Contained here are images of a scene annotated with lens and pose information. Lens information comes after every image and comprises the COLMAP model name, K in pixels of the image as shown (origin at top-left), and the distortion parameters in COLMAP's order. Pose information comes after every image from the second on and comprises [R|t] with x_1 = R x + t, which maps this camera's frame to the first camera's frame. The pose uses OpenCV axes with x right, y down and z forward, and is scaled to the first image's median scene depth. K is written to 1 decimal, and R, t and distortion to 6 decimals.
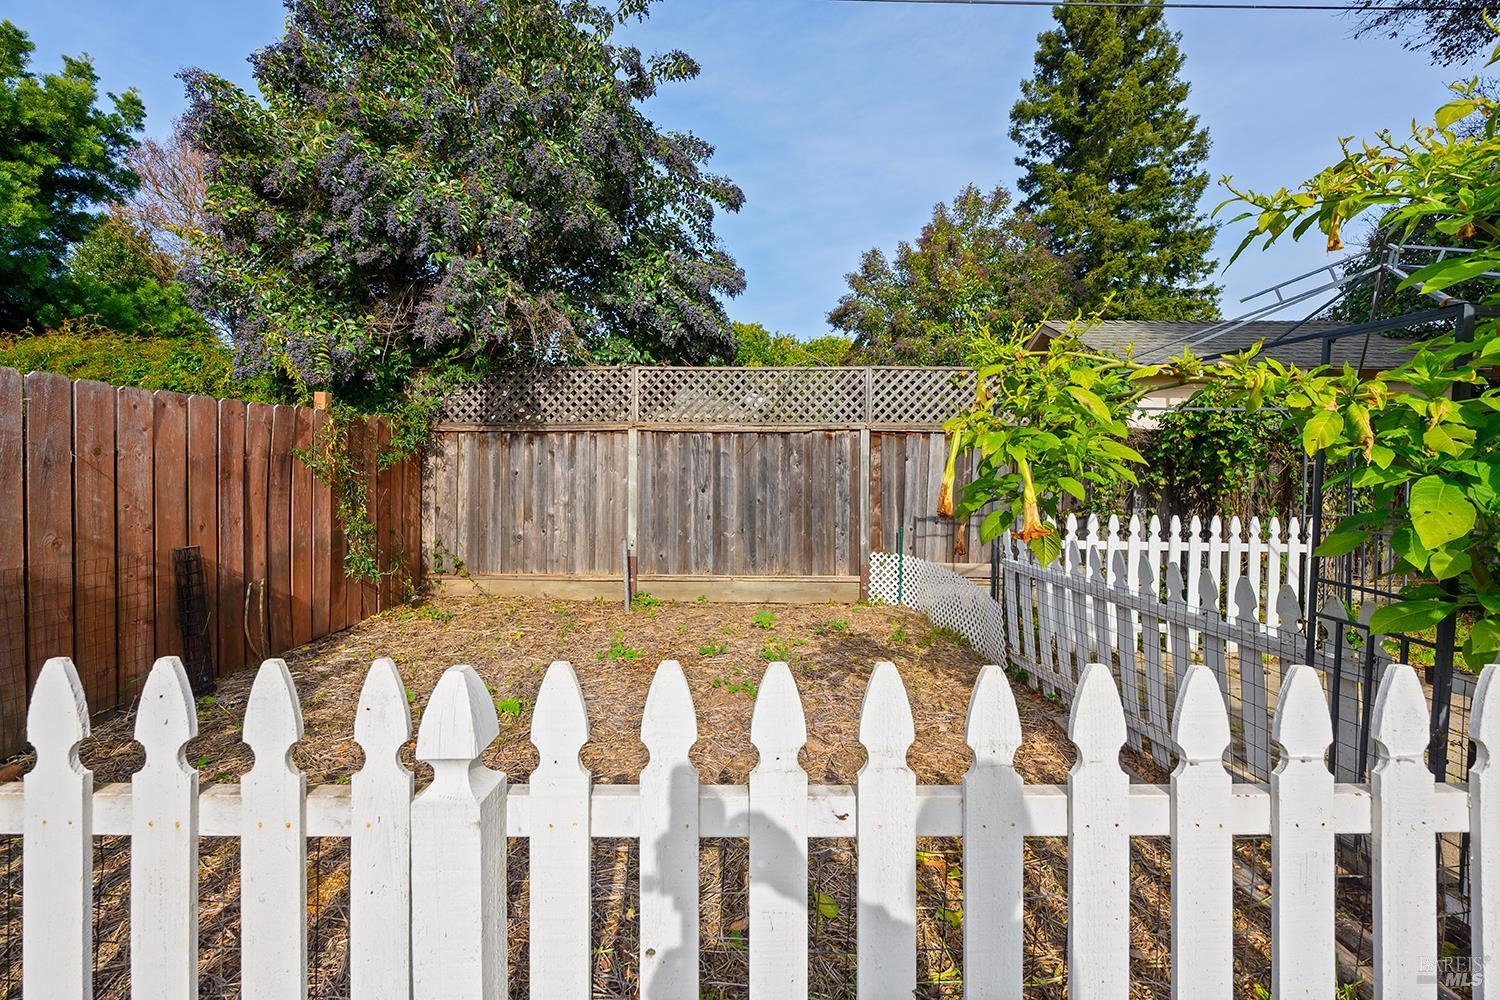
lens RADIAL K [[619.2, 0, 756.5], [0, 619.2, 469.6], [0, 0, 1]] dist [-0.004560, -0.000166]
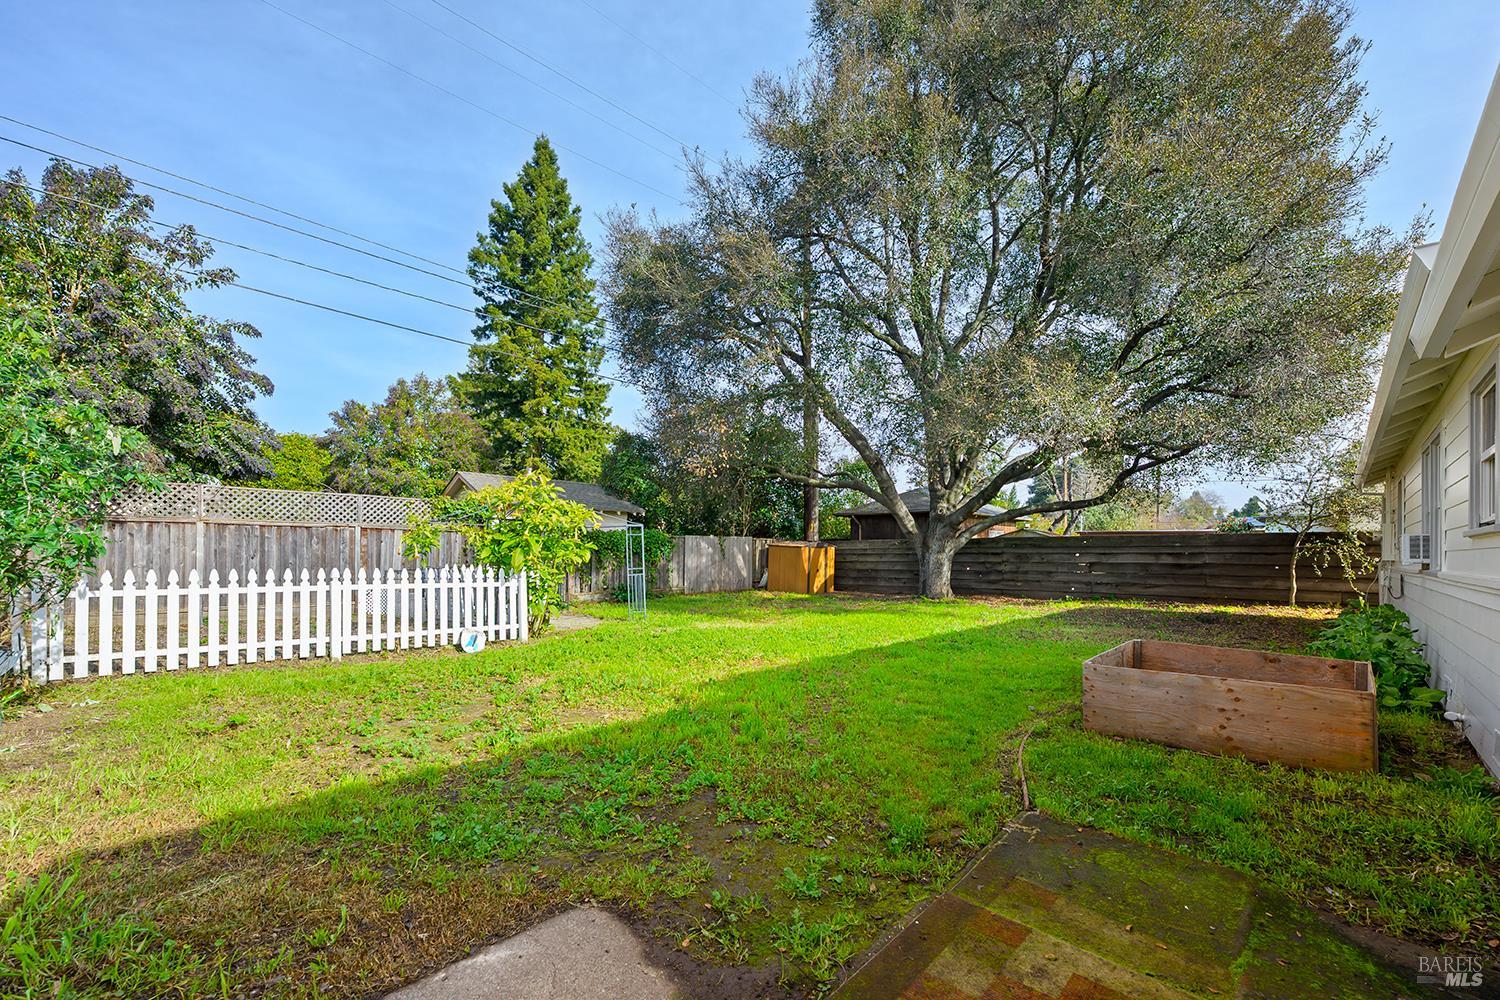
lens RADIAL K [[610.4, 0, 743.6], [0, 610.4, 552.6], [0, 0, 1]] dist [-0.002251, -0.000023]
pose [[0.698787, 0.003726, 0.715320, -0.351356], [-0.005034, 0.999987, -0.000291, 0.011832], [-0.715312, -0.003398, 0.698797, -1.221176]]
